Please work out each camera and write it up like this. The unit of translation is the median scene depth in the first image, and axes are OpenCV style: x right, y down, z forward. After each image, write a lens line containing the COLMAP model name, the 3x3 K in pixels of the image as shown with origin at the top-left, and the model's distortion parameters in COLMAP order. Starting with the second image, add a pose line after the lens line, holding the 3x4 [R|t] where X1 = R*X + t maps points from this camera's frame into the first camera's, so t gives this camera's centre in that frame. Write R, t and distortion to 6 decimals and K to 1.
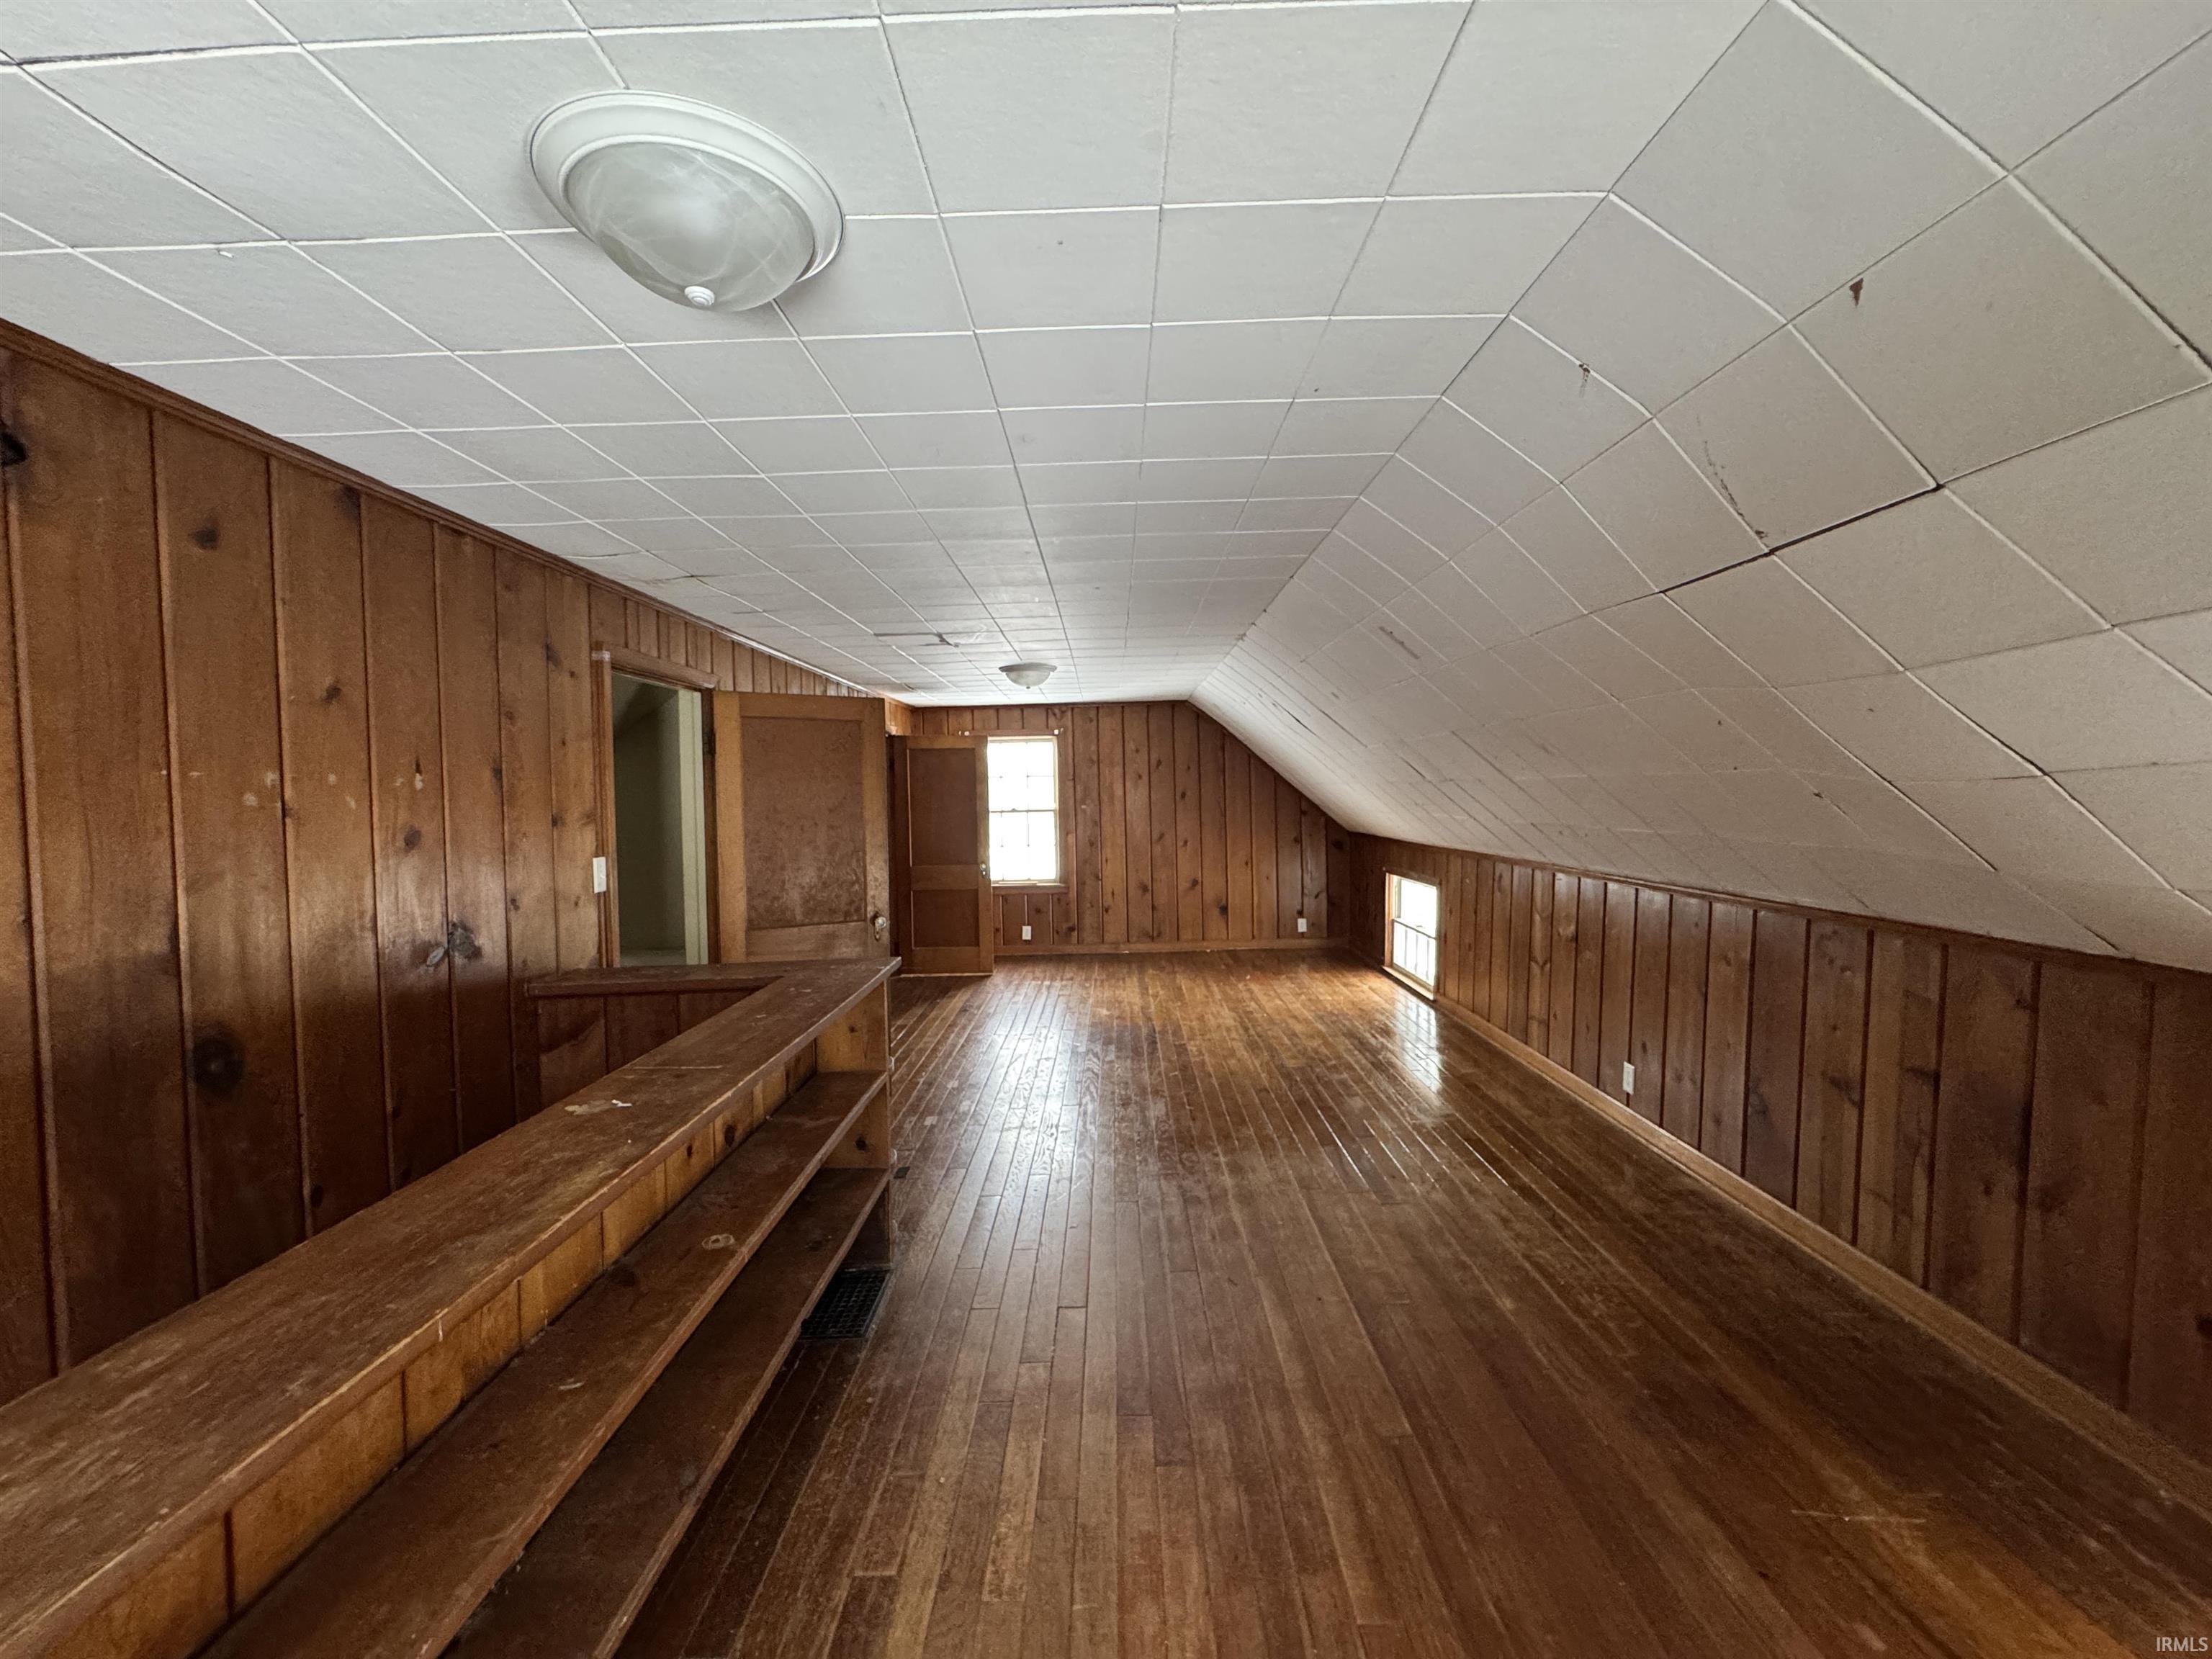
lens RADIAL K [[884.8, 0, 1103.5], [0, 884.8, 834.8], [0, 0, 1]] dist [-0.002132, 0.000239]
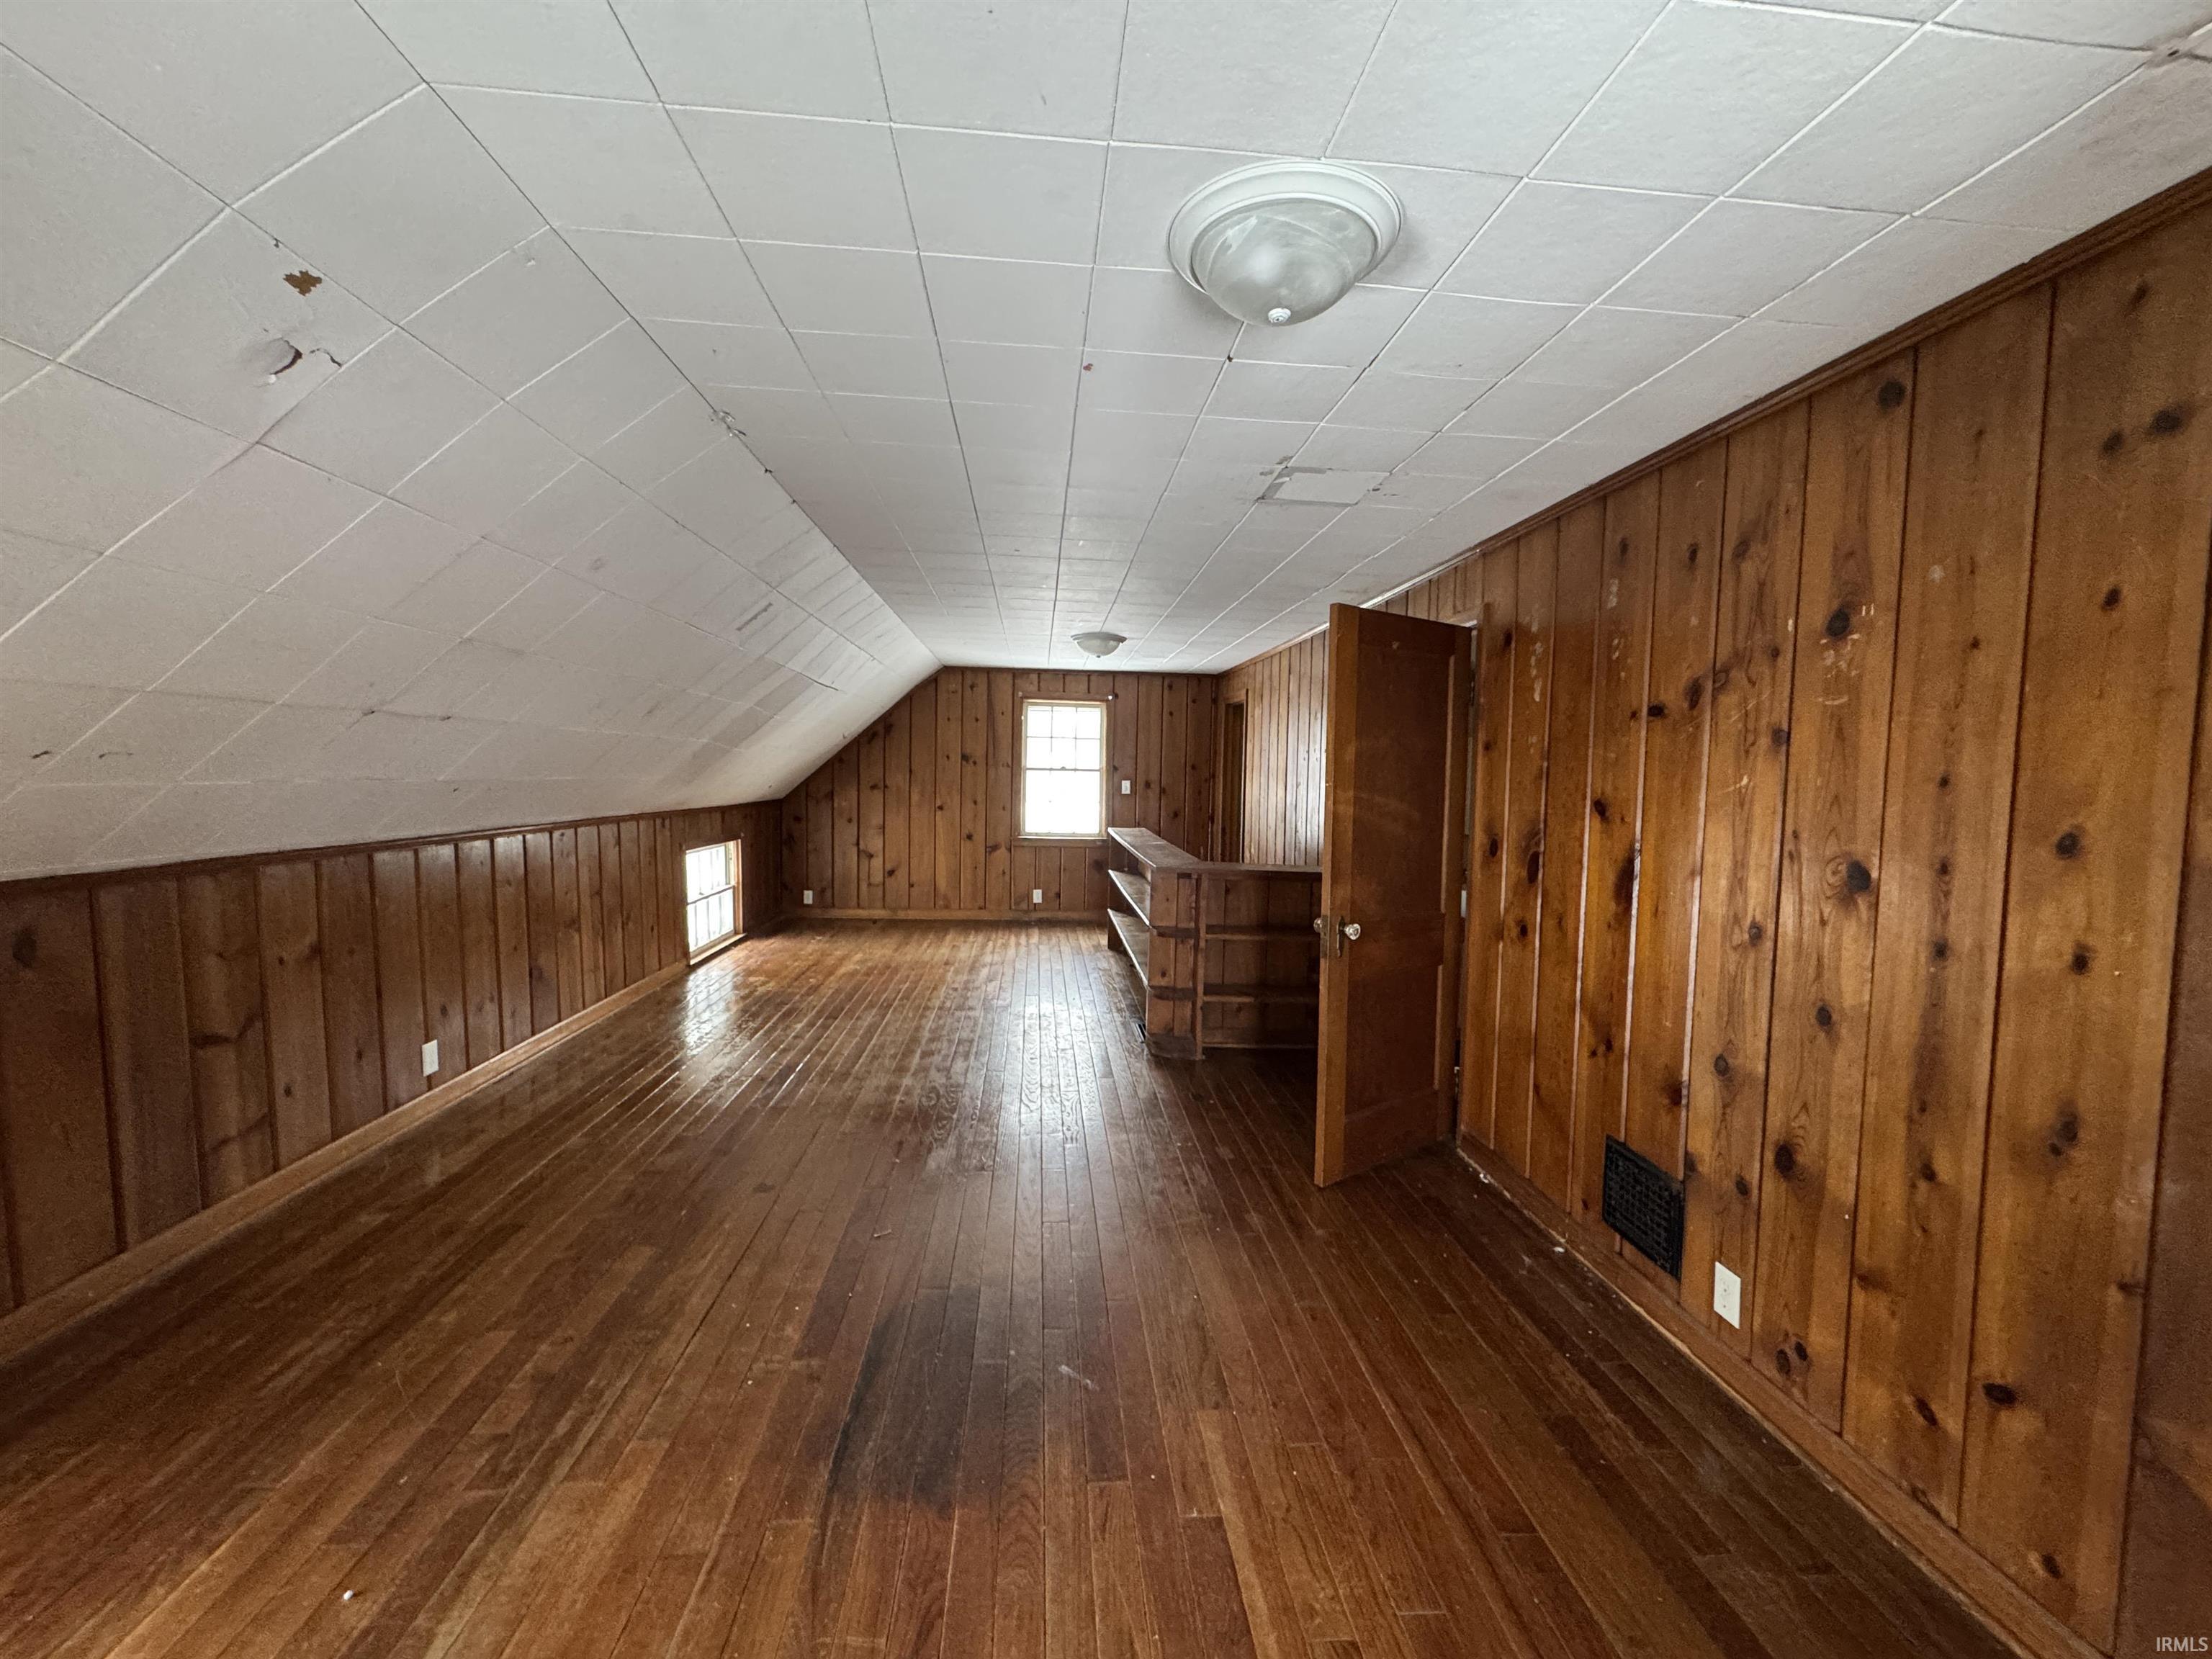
lens RADIAL K [[884.8, 0, 1118.5], [0, 884.8, 833.7], [0, 0, 1]] dist [-0.002132, 0.000239]
pose [[-0.994339, -0.000052, -0.106253, -0.014293], [-0.012570, 0.993035, 0.117146, -0.073103], [0.105507, 0.117819, -0.987414, 2.037760]]
